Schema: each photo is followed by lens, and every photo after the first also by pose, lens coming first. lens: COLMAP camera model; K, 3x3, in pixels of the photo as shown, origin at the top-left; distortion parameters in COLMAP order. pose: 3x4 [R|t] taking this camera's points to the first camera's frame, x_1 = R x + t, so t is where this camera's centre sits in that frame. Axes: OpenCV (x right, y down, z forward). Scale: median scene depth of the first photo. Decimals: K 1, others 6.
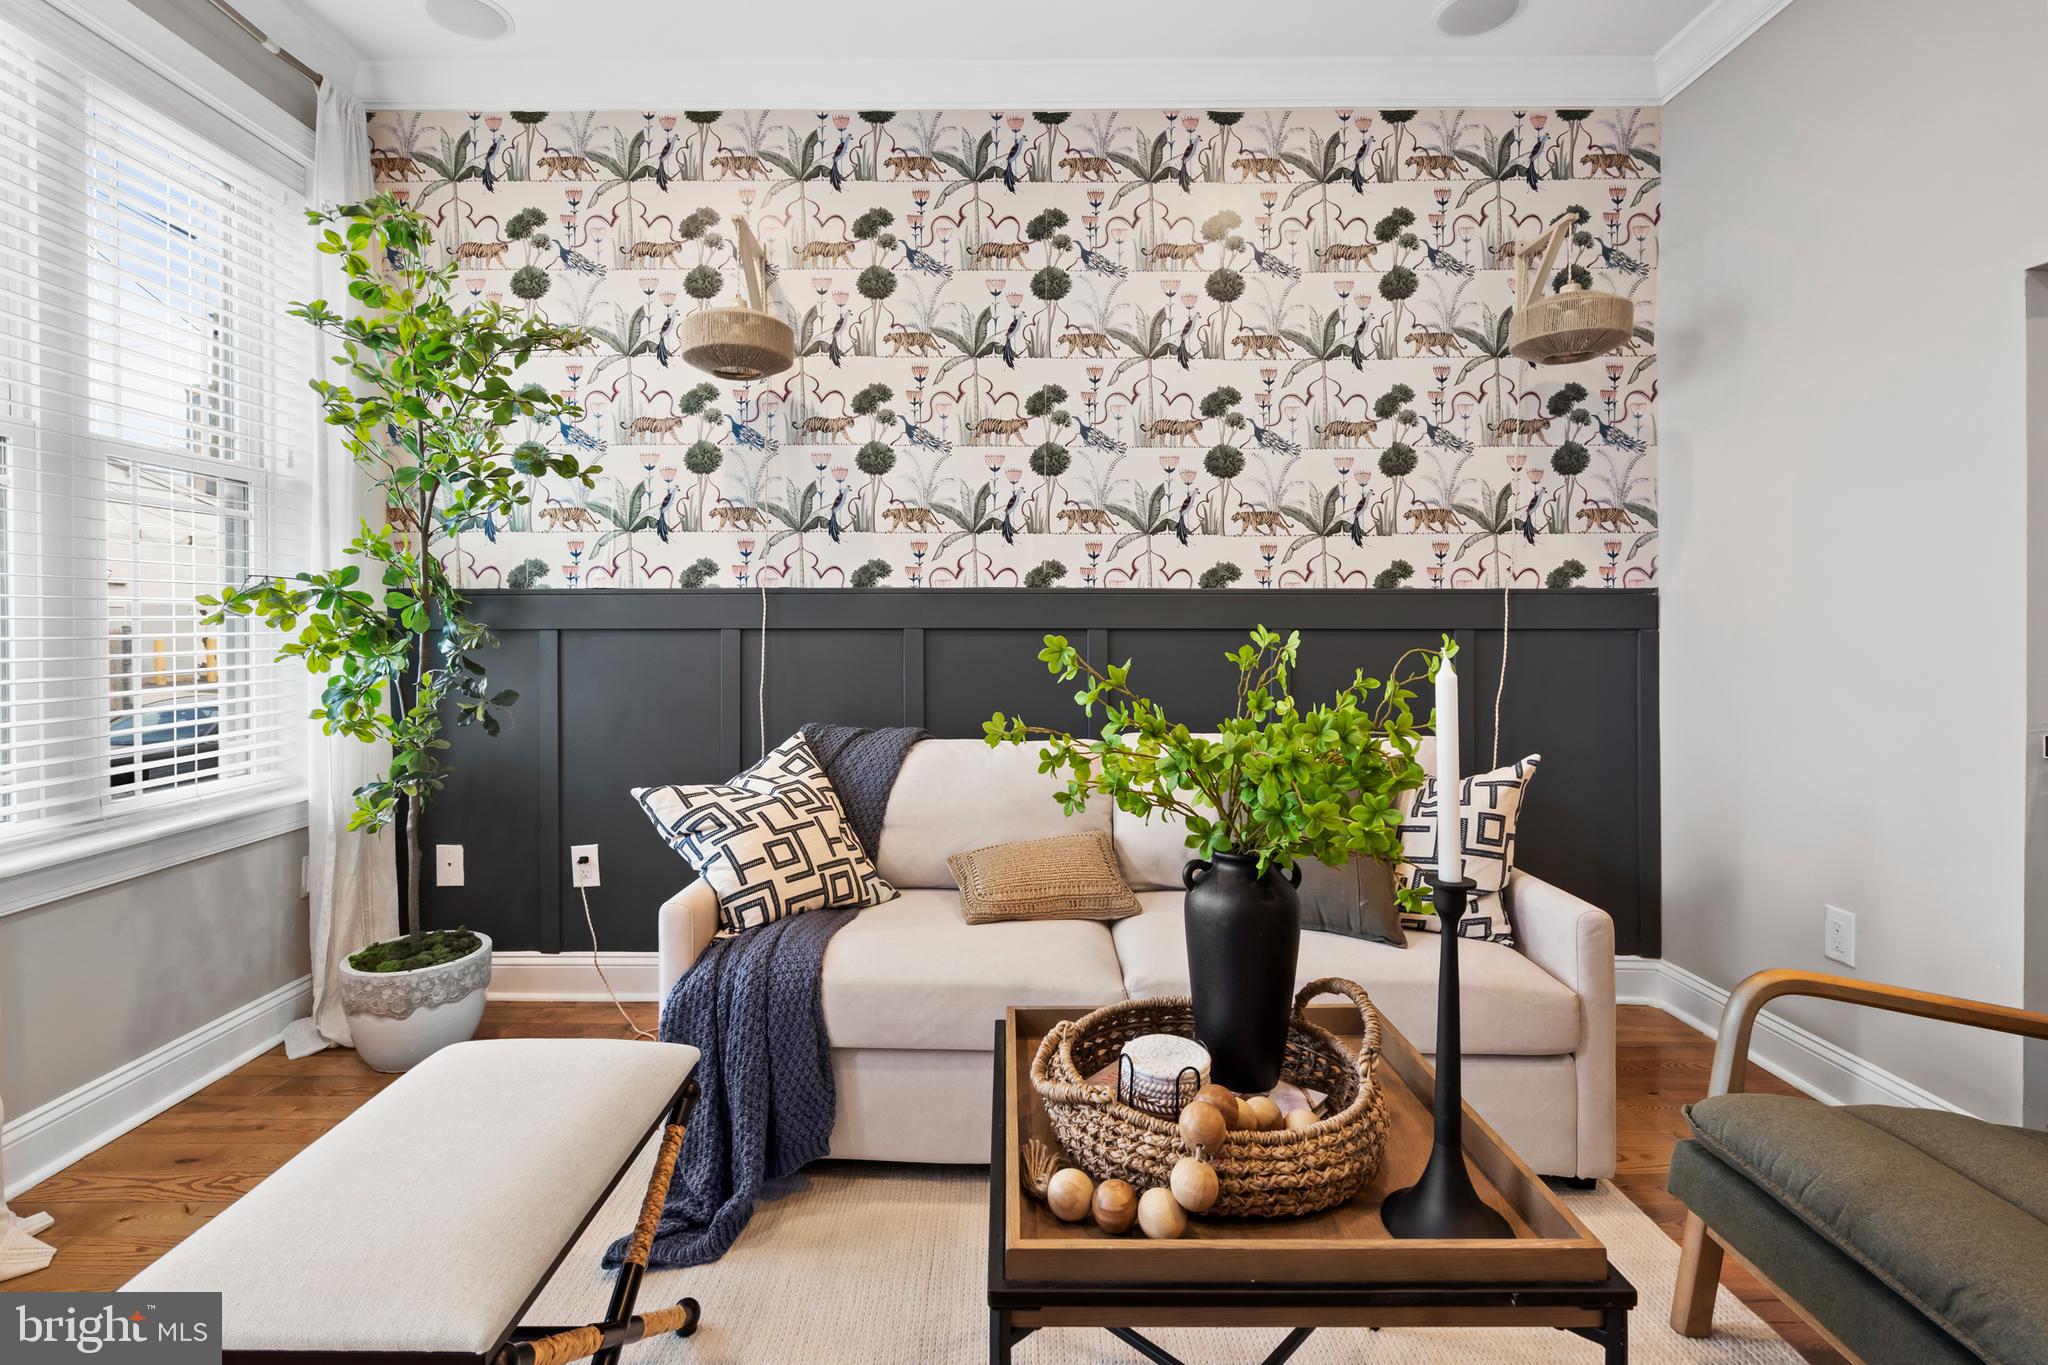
lens RADIAL K [[957.0, 0, 1019.8], [0, 957.0, 644.9], [0, 0, 1]] dist [0.018394, 0.000246]
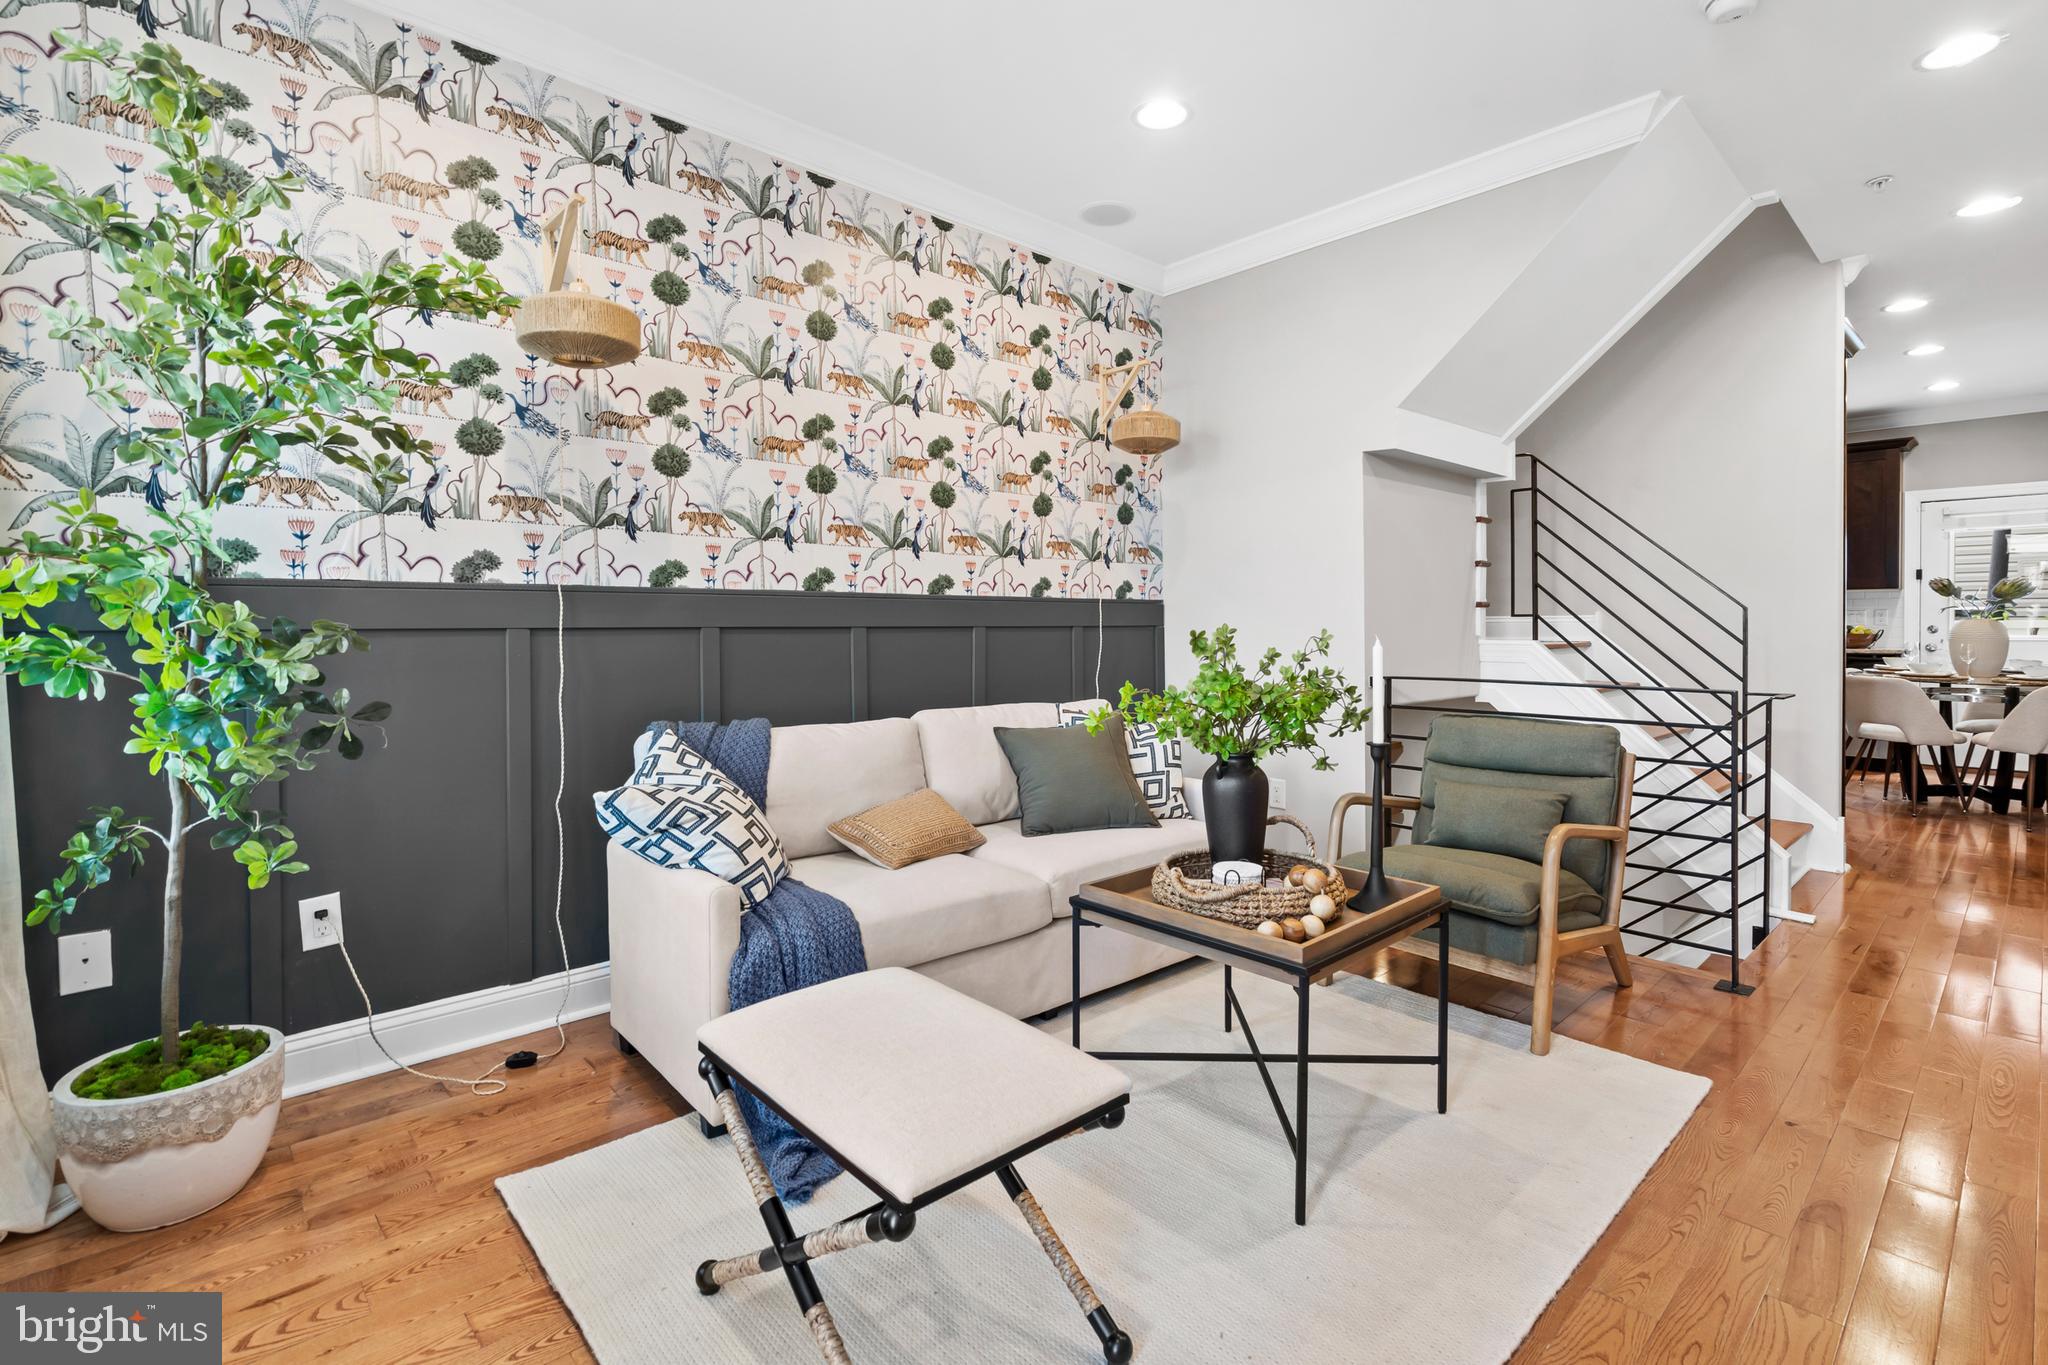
lens RADIAL K [[943.9, 0, 1024.3], [0, 943.9, 646.3], [0, 0, 1]] dist [0.039307, 0.000140]
pose [[0.743265, -0.017962, 0.668755, -0.552235], [0.014811, 0.999836, 0.010394, -0.001932], [-0.668833, 0.002179, 0.743410, -0.004136]]
